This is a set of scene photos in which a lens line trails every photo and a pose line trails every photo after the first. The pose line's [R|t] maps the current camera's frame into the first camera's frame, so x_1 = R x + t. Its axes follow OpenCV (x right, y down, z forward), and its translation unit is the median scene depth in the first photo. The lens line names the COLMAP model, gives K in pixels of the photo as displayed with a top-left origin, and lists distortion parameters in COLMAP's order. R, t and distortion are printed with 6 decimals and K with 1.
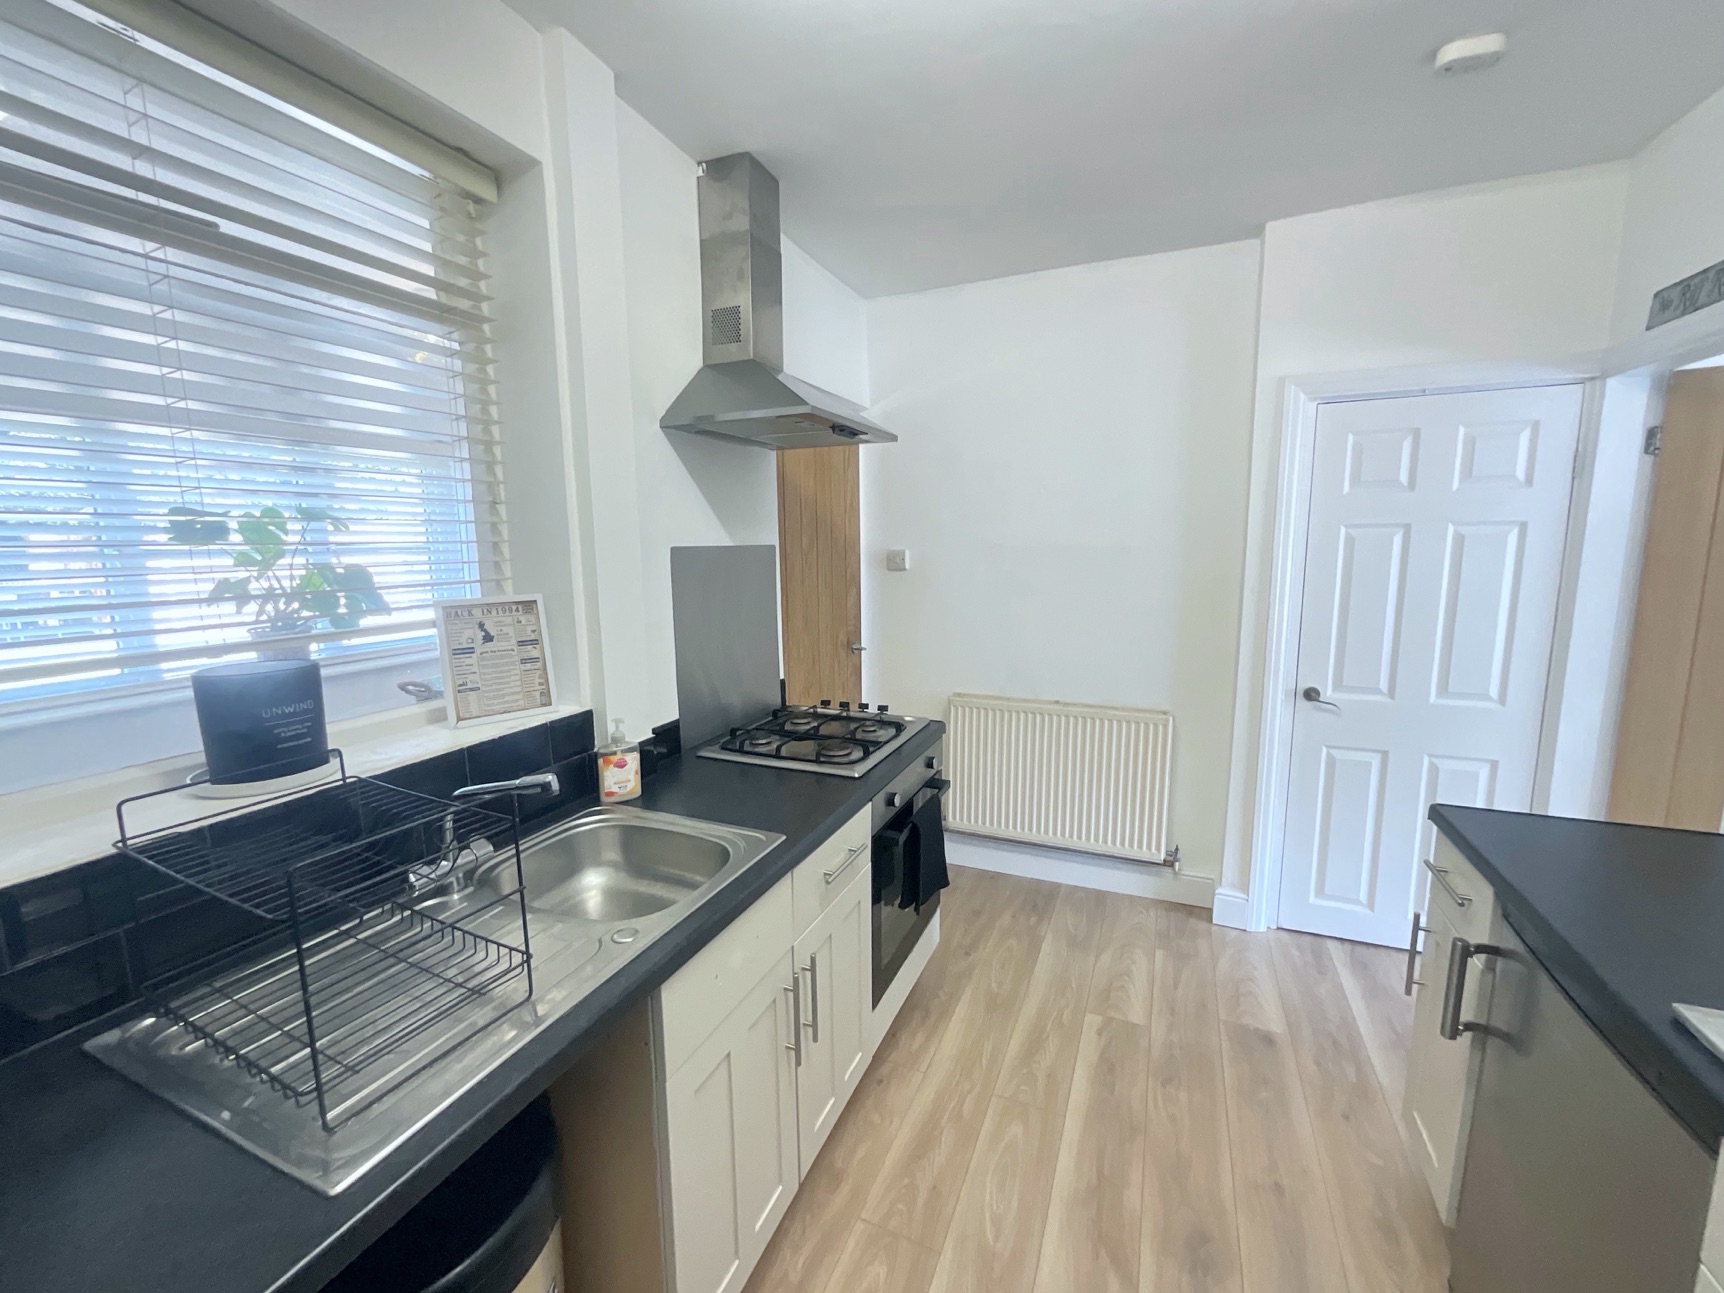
lens RADIAL K [[701.0, 0, 862.4], [0, 701.0, 649.5], [0, 0, 1]] dist [-0.000066, 0.000246]
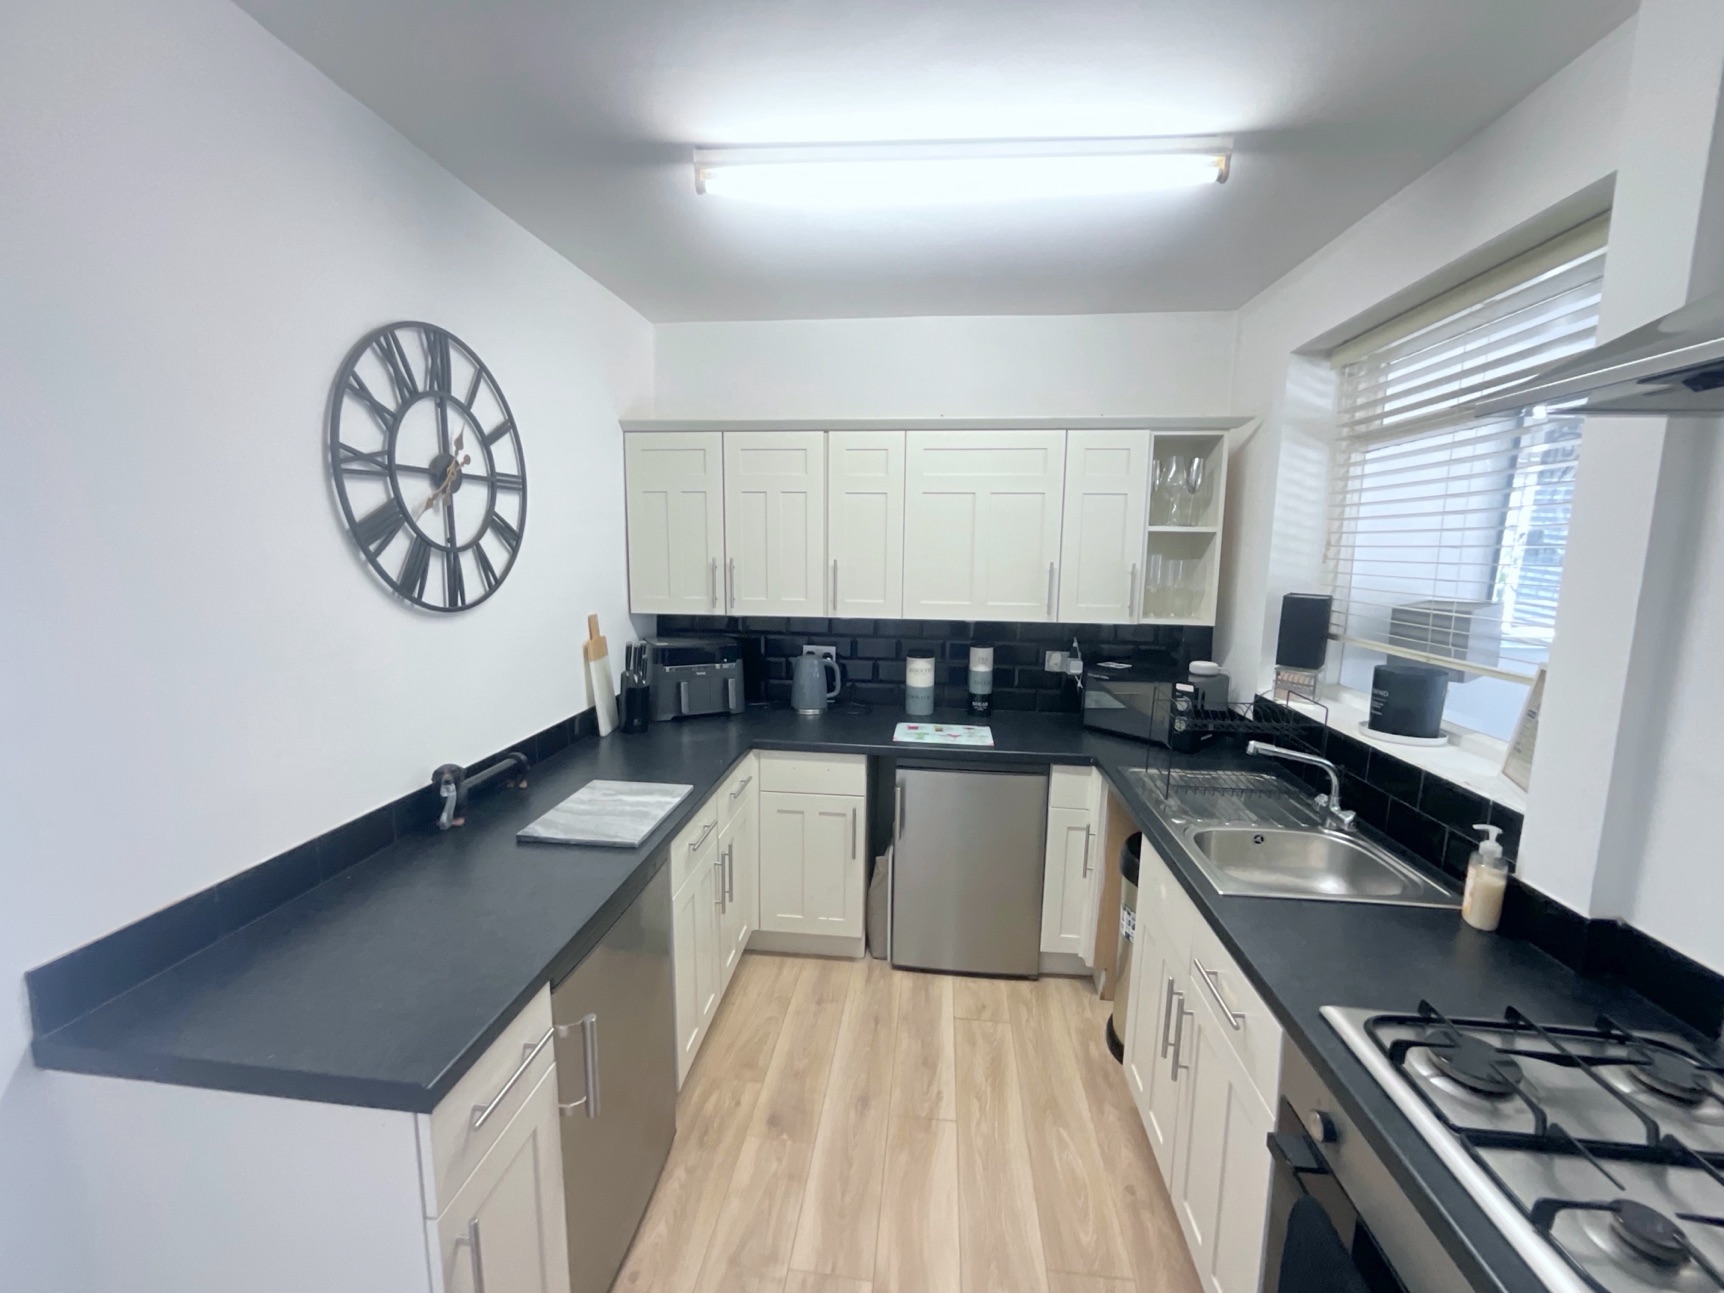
lens RADIAL K [[700.2, 0, 862.0], [0, 700.2, 646.5], [0, 0, 1]] dist [-0.002532, 0.000001]
pose [[-0.955844, 0.041660, -0.290908, 0.581529], [-0.046943, 0.955545, 0.291084, -0.304479], [0.290102, 0.291887, -0.911396, 1.443545]]
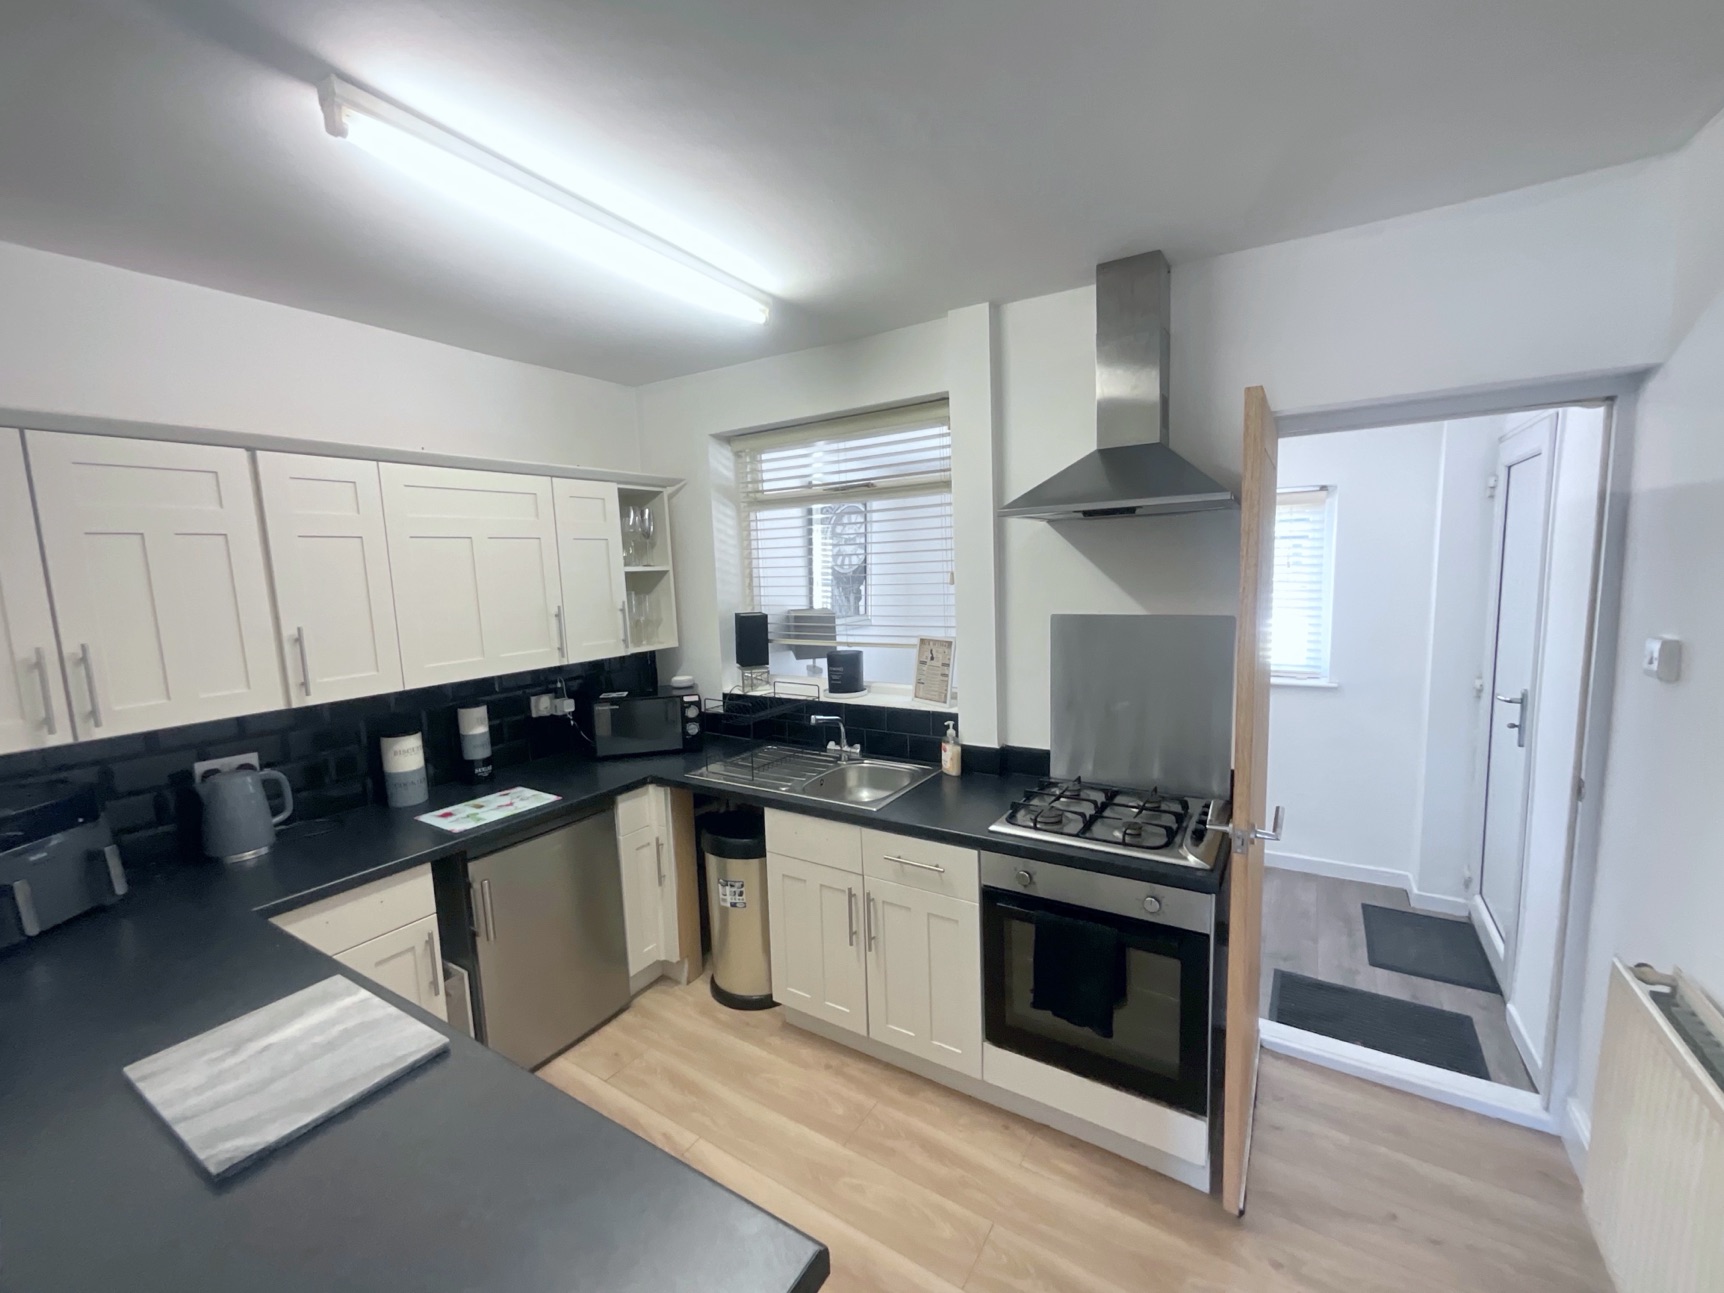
lens RADIAL K [[701.0, 0, 862.4], [0, 701.0, 649.5], [0, 0, 1]] dist [-0.000066, 0.000246]
pose [[-0.157833, 0.137309, -0.977873, 1.176289], [-0.115488, 0.980922, 0.156377, -0.278471], [0.980689, 0.137614, -0.138965, 0.980528]]
